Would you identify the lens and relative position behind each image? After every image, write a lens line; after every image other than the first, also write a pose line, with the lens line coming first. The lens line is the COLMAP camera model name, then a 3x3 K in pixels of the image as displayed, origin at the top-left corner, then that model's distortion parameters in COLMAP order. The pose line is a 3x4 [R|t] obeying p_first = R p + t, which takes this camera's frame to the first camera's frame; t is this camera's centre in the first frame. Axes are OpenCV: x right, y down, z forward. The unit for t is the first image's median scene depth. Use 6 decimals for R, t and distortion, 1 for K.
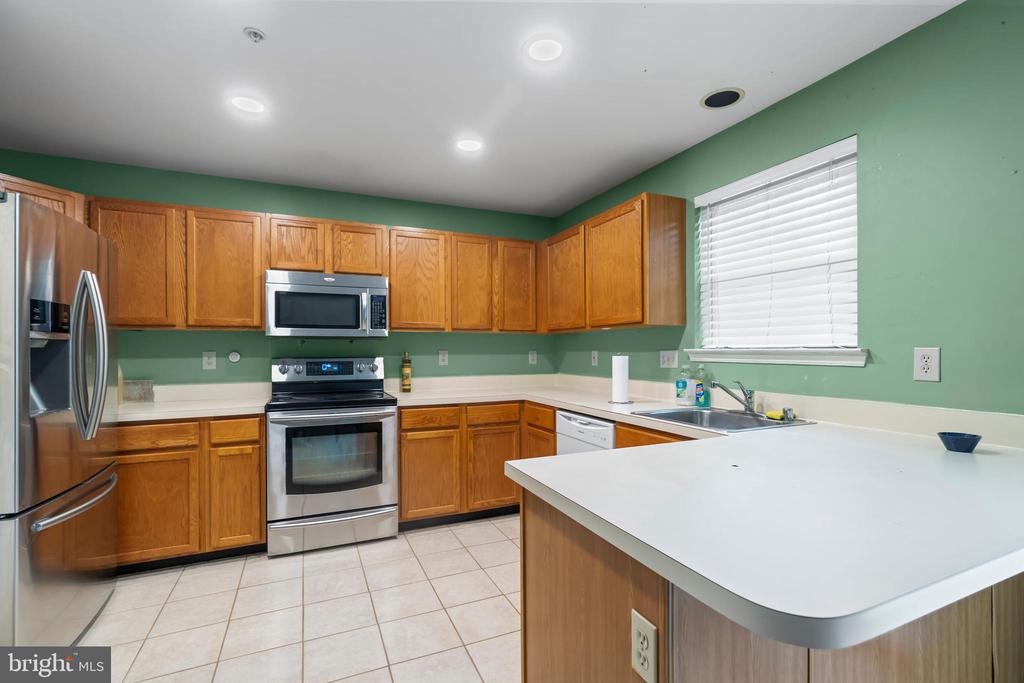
lens RADIAL K [[467.9, 0, 518.8], [0, 467.9, 350.4], [0, 0, 1]] dist [-0.001439, 0.000494]
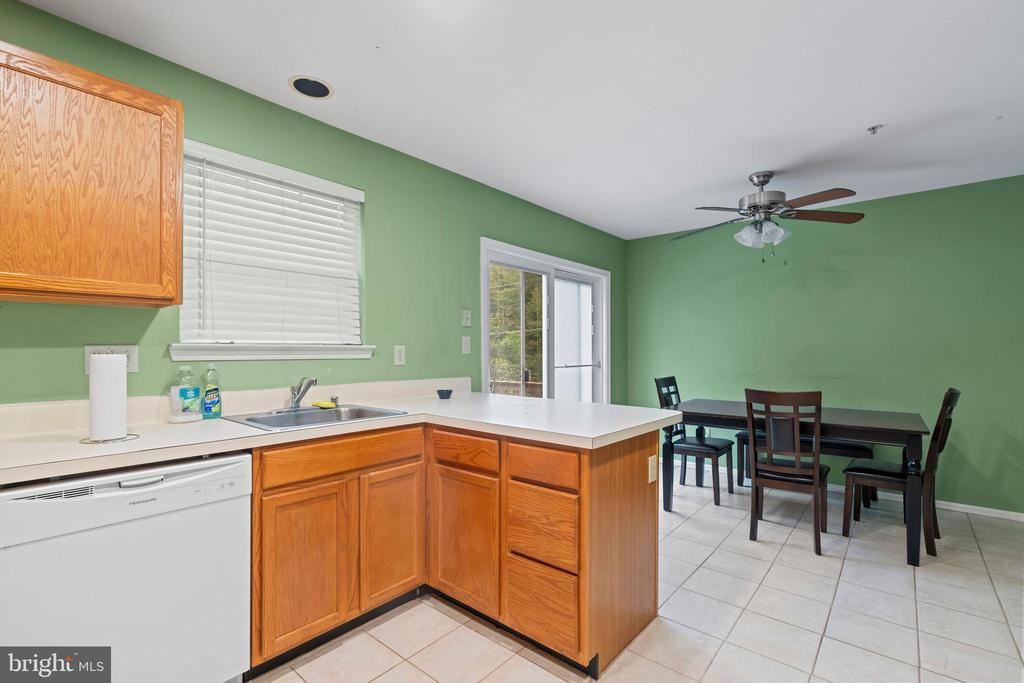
lens RADIAL K [[467.9, 0, 519.0], [0, 467.9, 344.9], [0, 0, 1]] dist [-0.001439, 0.000494]
pose [[-0.437747, 0.017914, 0.898920, -0.494642], [0.006464, 0.999838, -0.016778, 0.013845], [-0.899075, -0.001534, -0.437792, 0.827317]]
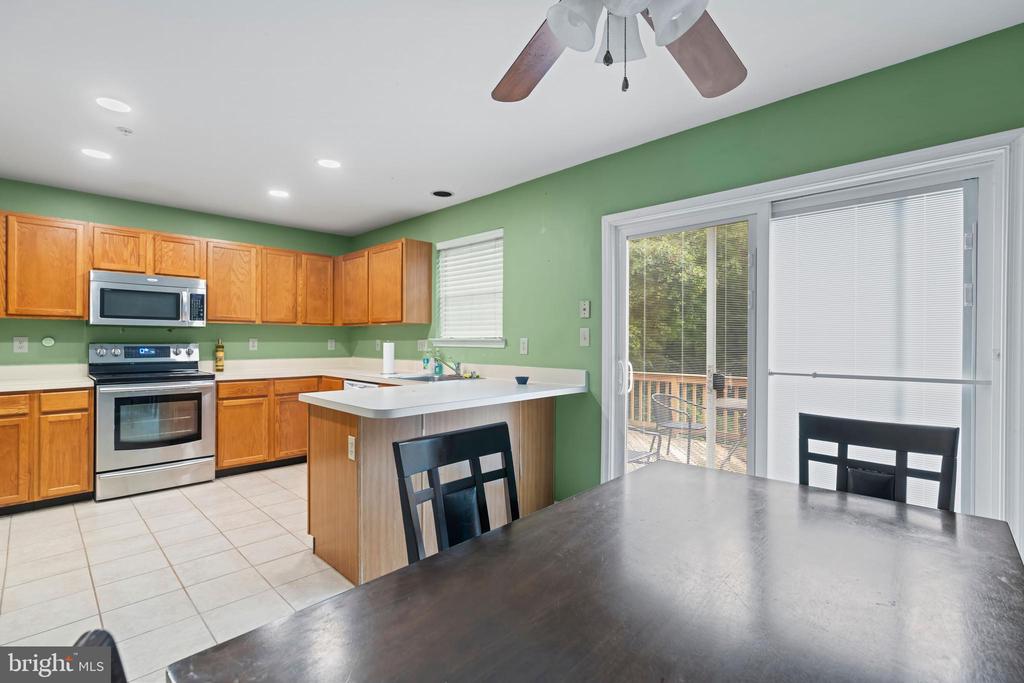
lens RADIAL K [[467.9, 0, 514.5], [0, 467.9, 341.6], [0, 0, 1]] dist [-0.001439, 0.000494]
pose [[0.932038, 0.008202, 0.362267, 0.049382], [-0.007814, 0.999966, -0.002536, 0.008965], [-0.362276, -0.000467, 0.932071, -0.565169]]
